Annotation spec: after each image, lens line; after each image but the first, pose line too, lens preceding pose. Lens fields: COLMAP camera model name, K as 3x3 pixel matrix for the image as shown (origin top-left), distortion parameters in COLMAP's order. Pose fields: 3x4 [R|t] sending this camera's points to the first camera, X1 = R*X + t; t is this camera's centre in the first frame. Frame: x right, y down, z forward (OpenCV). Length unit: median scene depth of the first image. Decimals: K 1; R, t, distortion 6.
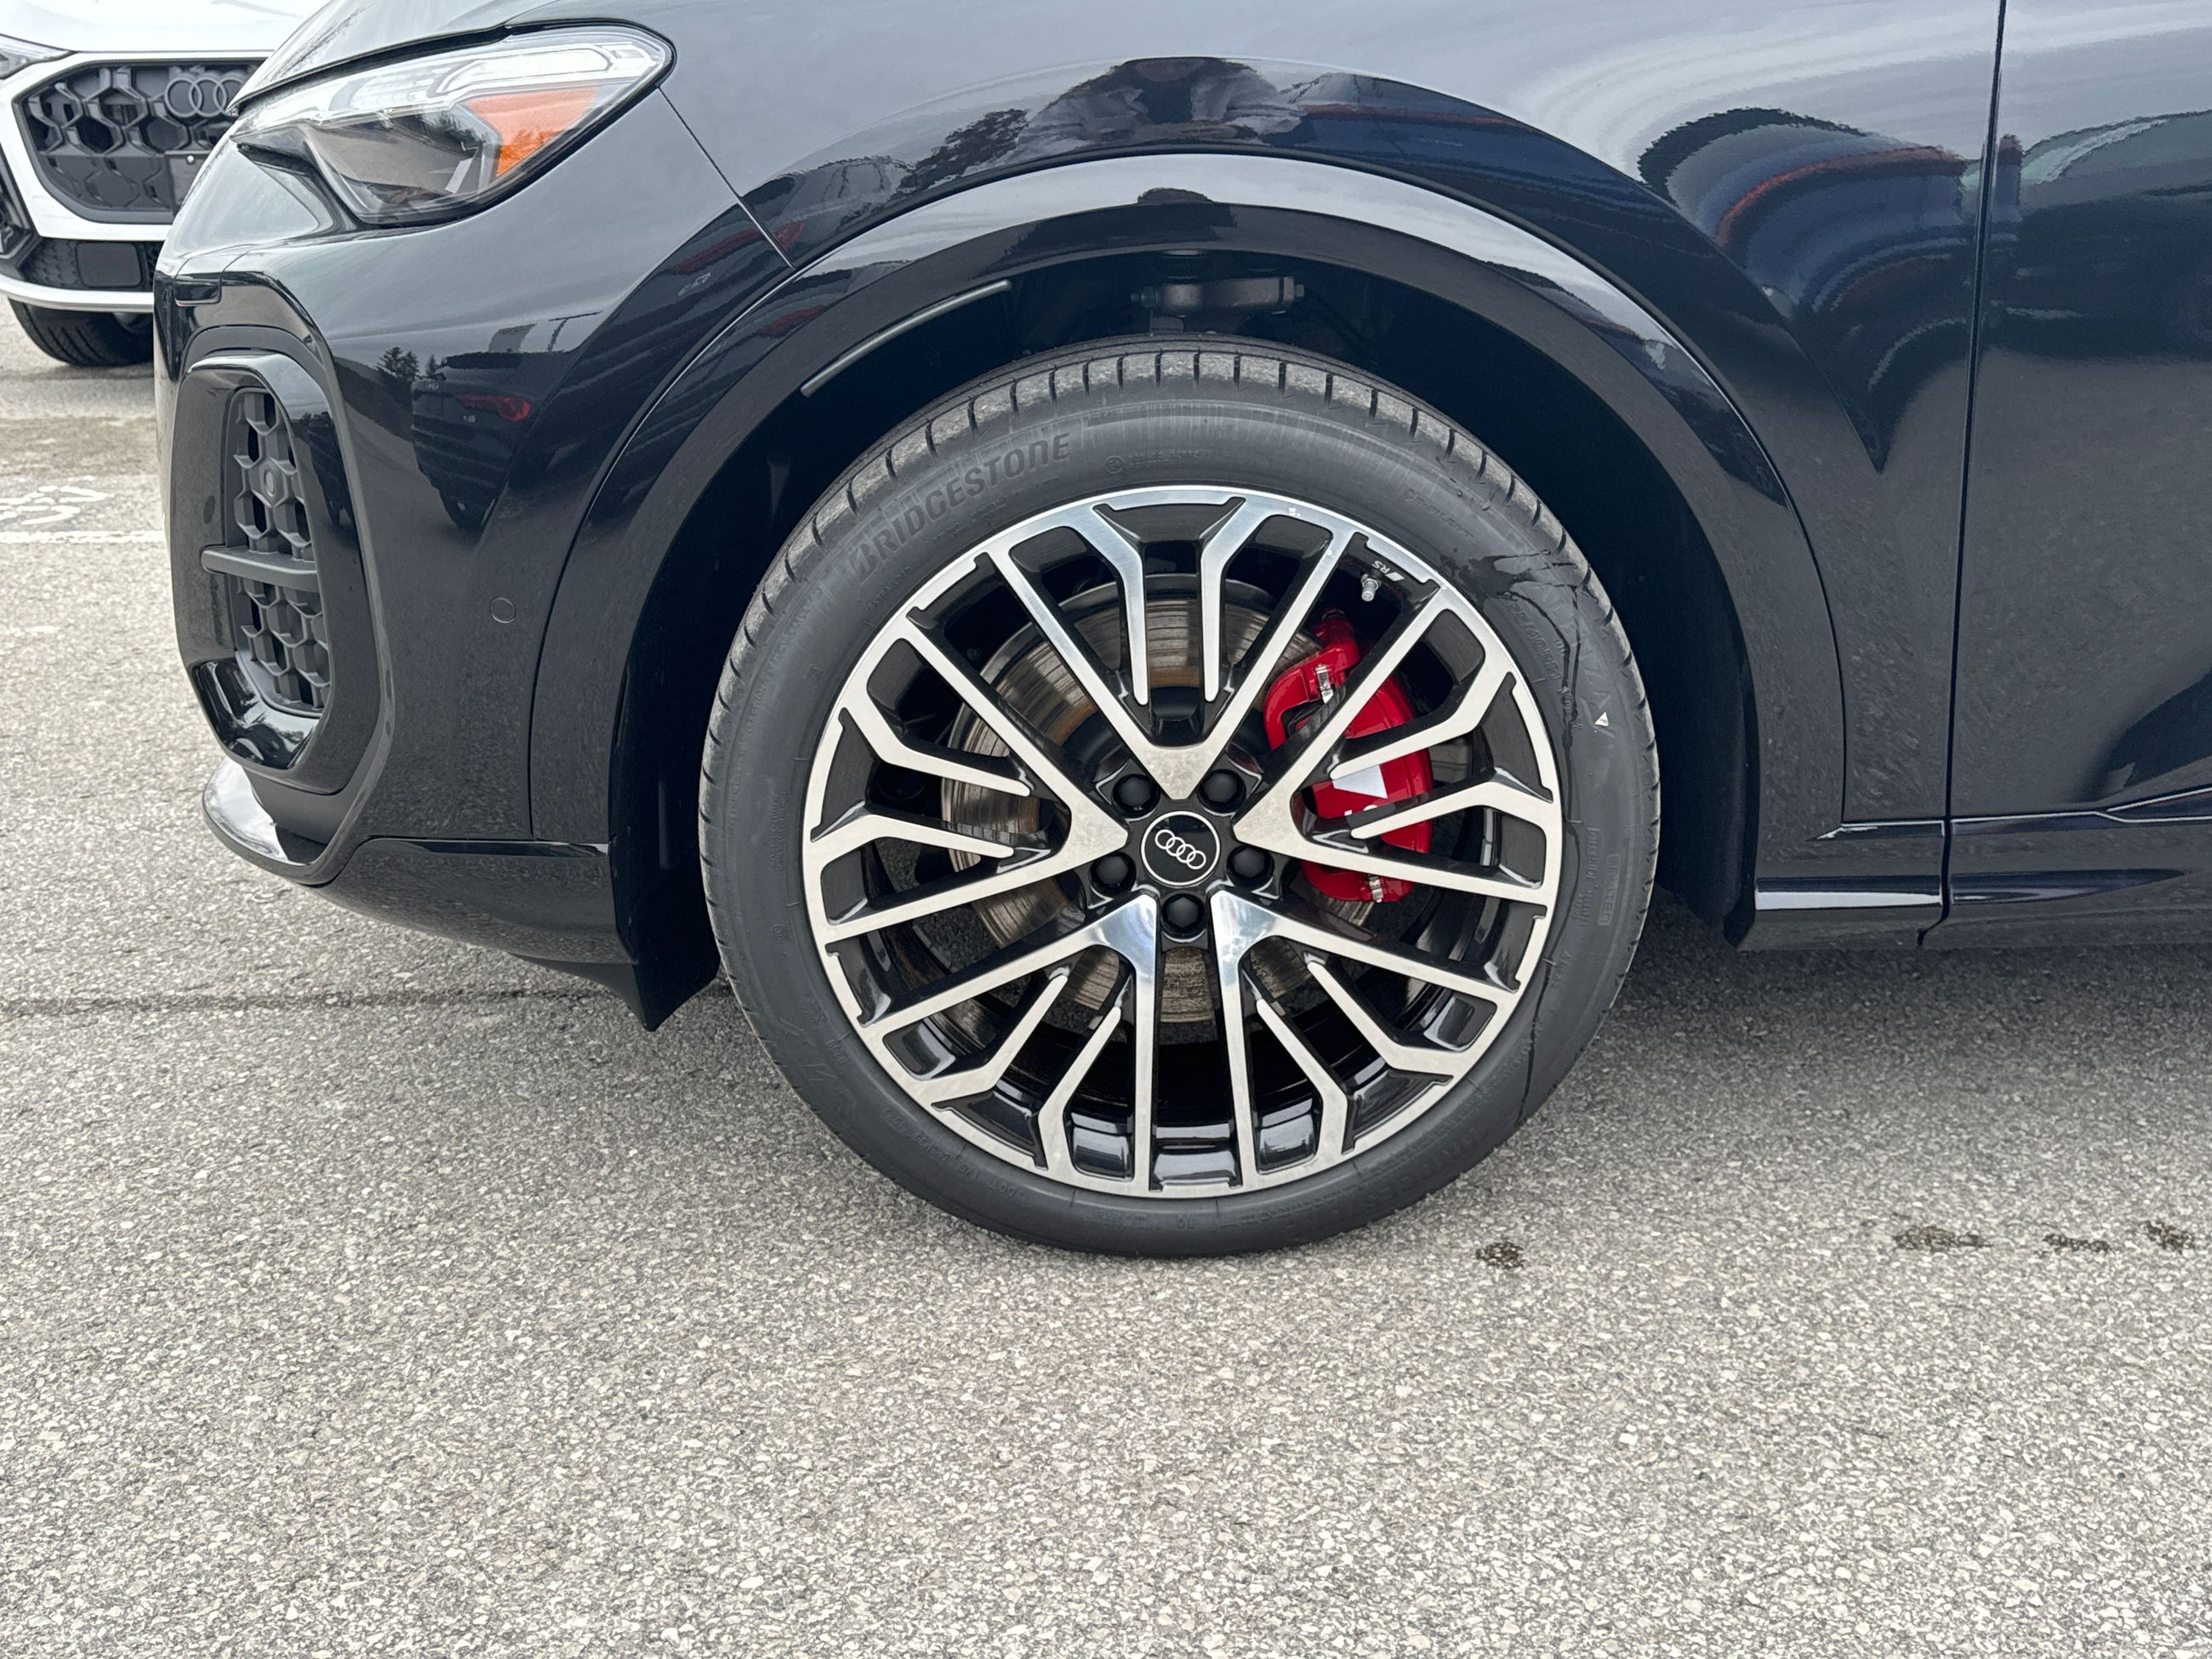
lens RADIAL K [[2008.5, 0, 1106.0], [0, 2008.5, 829.5], [0, 0, 1]] dist [0.148511, -0.282840]
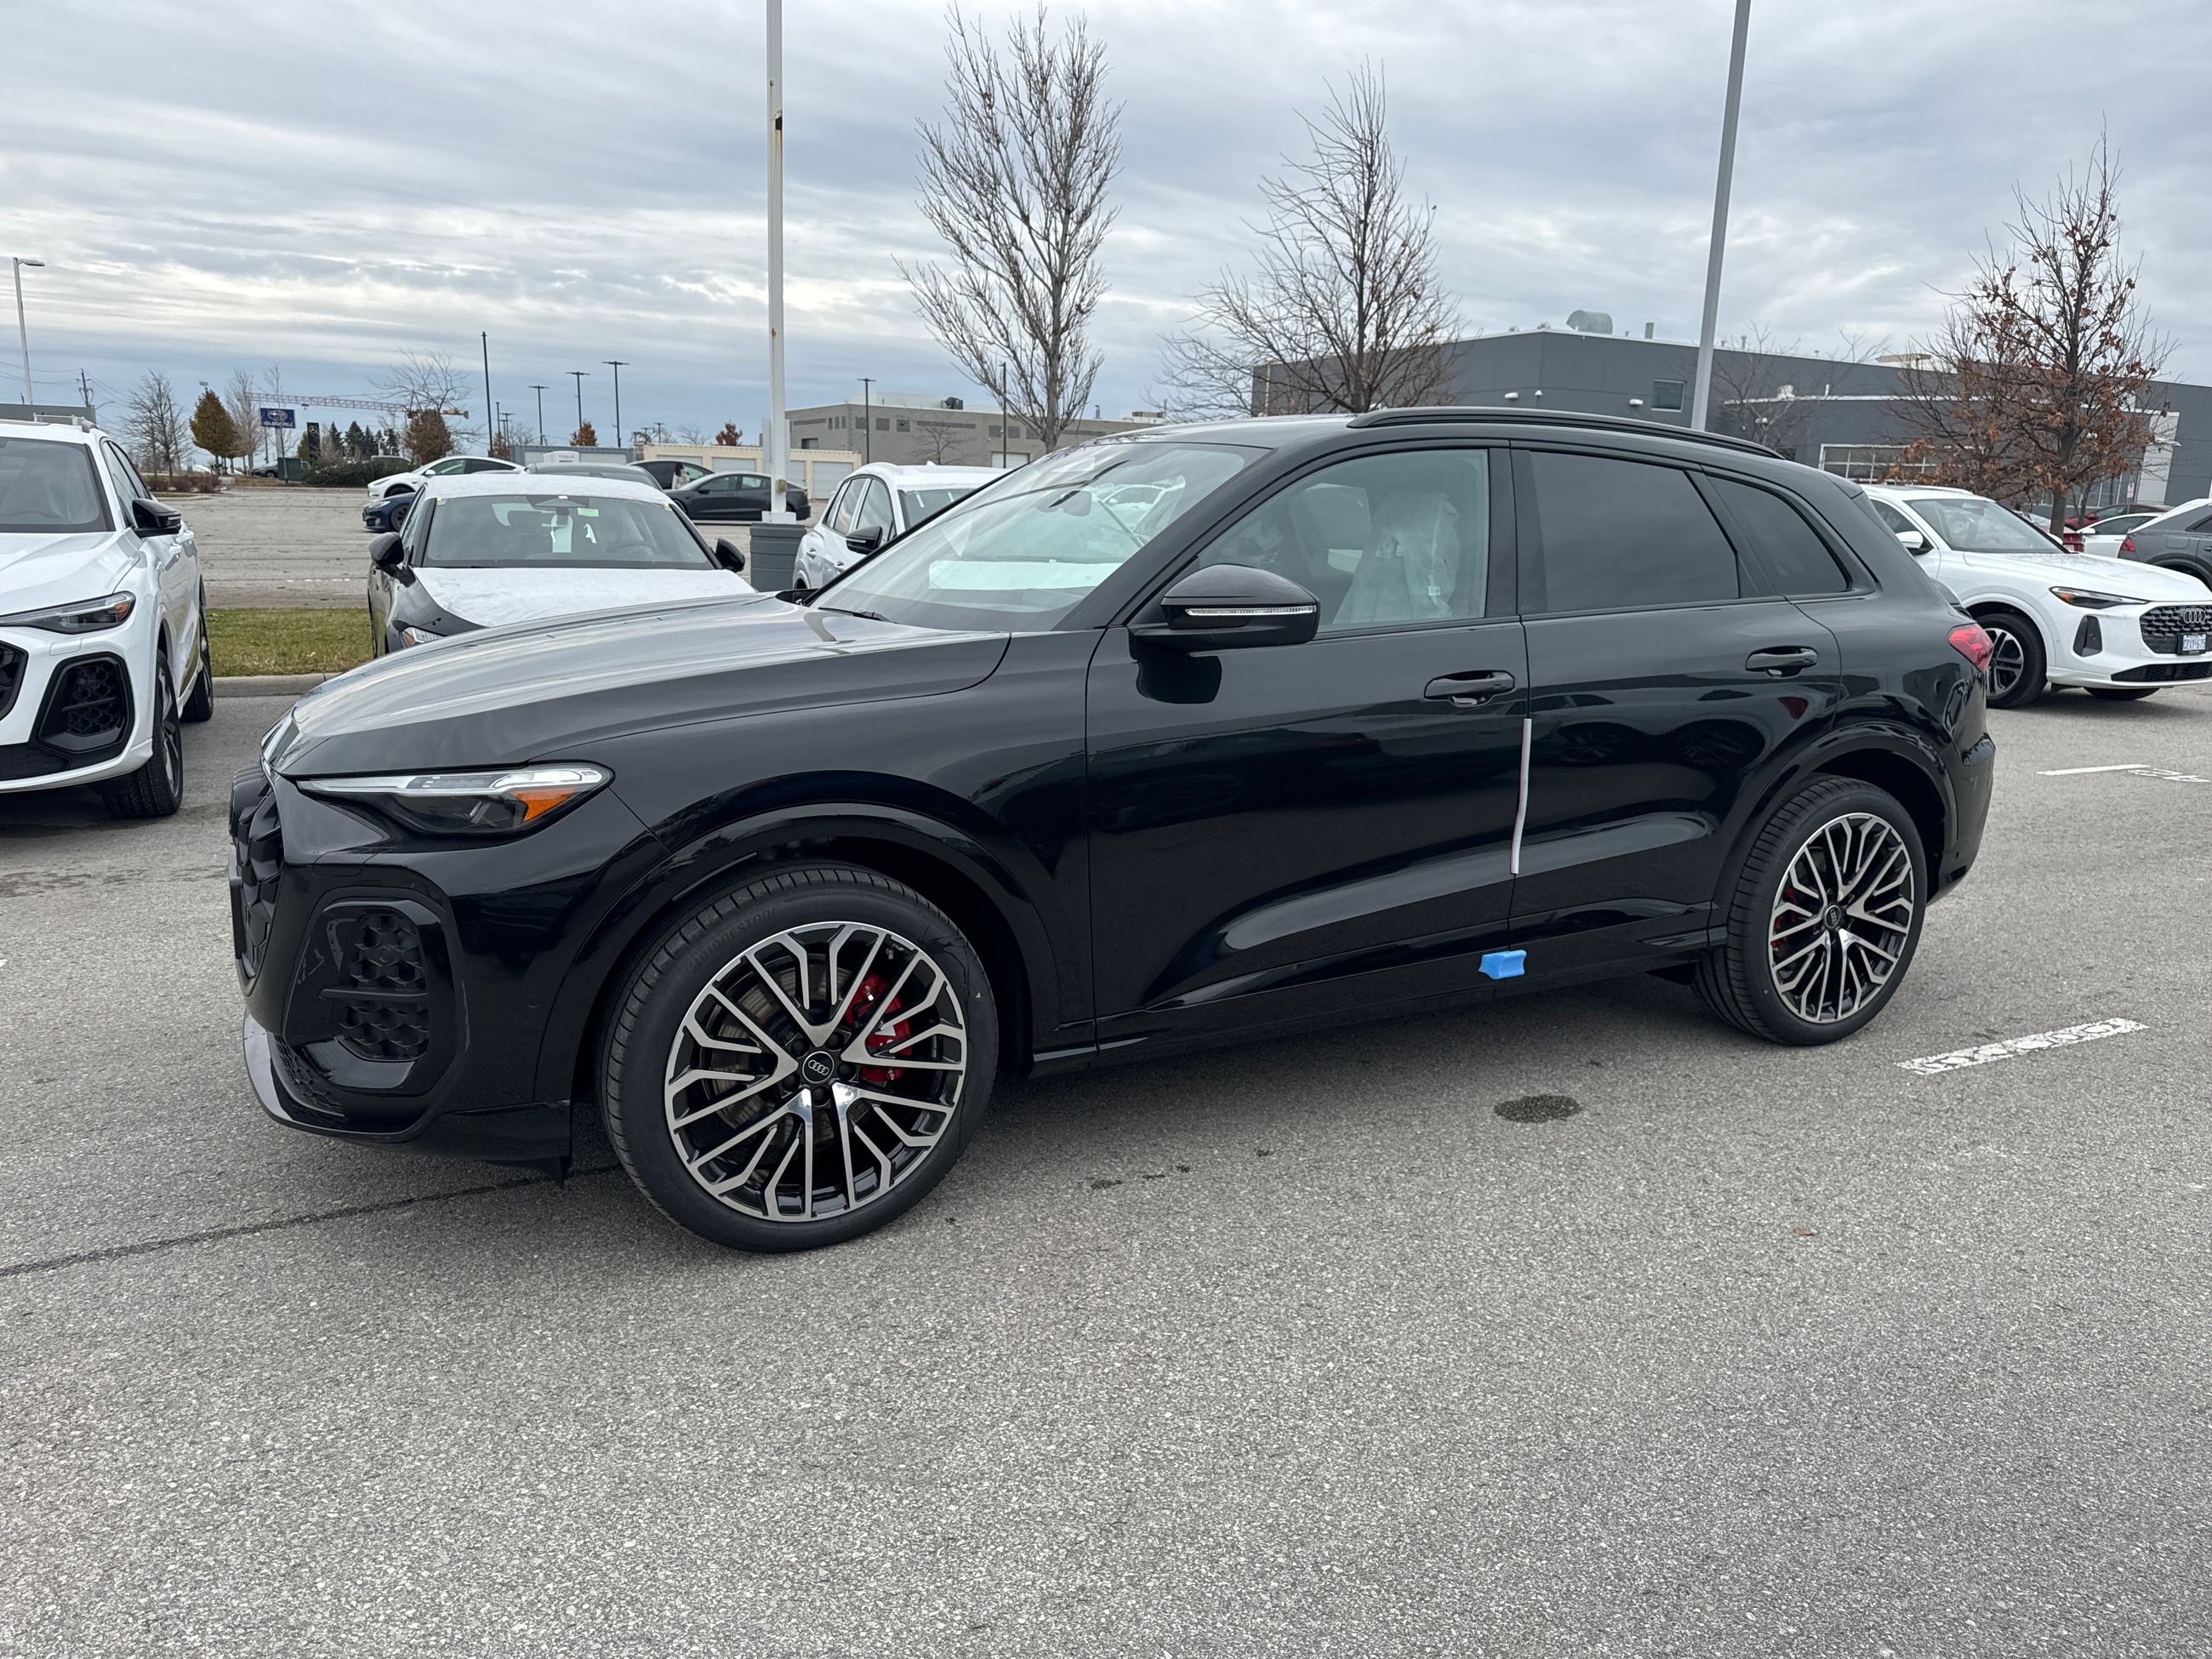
lens RADIAL K [[1532.5, 0, 1060.3], [0, 1532.5, 856.4], [0, 0, 1]] dist [0.046589, -0.046972]
pose [[0.893073, -0.069562, 0.444502, -0.507363], [0.125899, 0.987144, -0.098468, -0.022444], [-0.431938, 0.143902, 0.890349, -0.800570]]
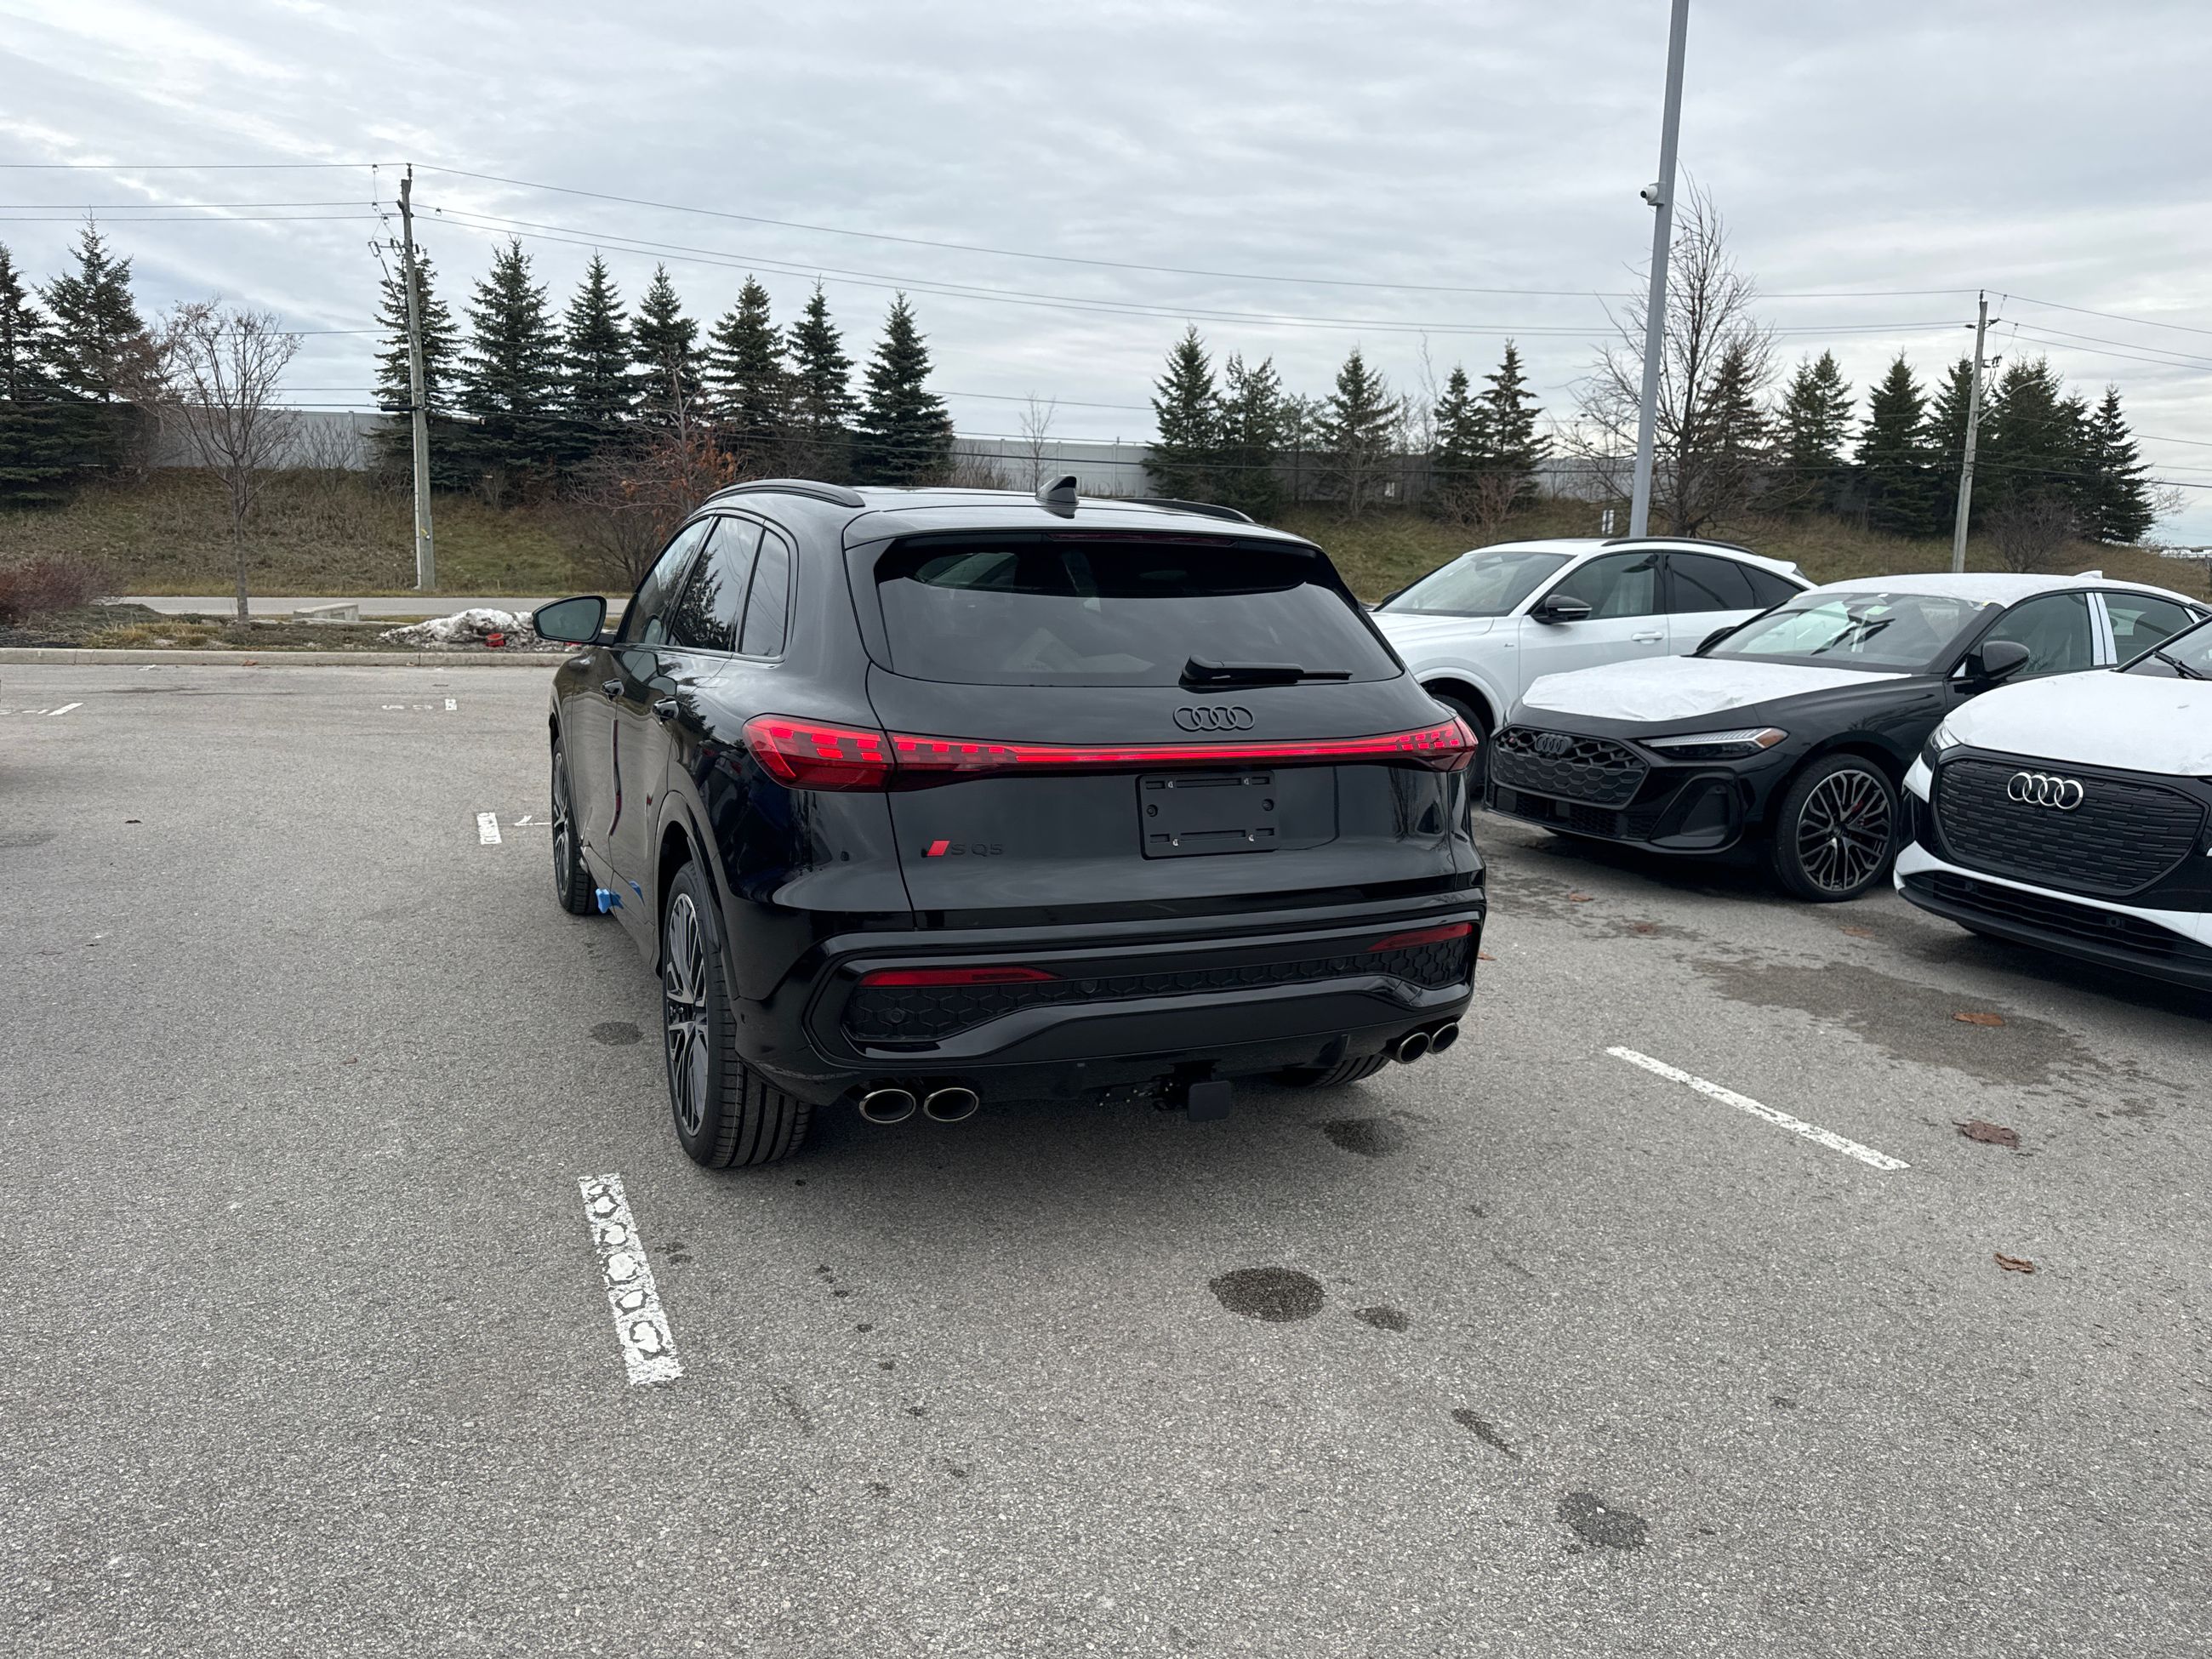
lens RADIAL K [[1542.3, 0, 1100.3], [0, 1542.3, 831.5], [0, 0, 1]] dist [0.060182, -0.076801]
pose [[0.400981, 0.173239, -0.899557, 4.178391], [-0.342703, 0.939024, 0.028078, -0.547897], [0.849570, 0.297022, 0.435900, 0.415501]]
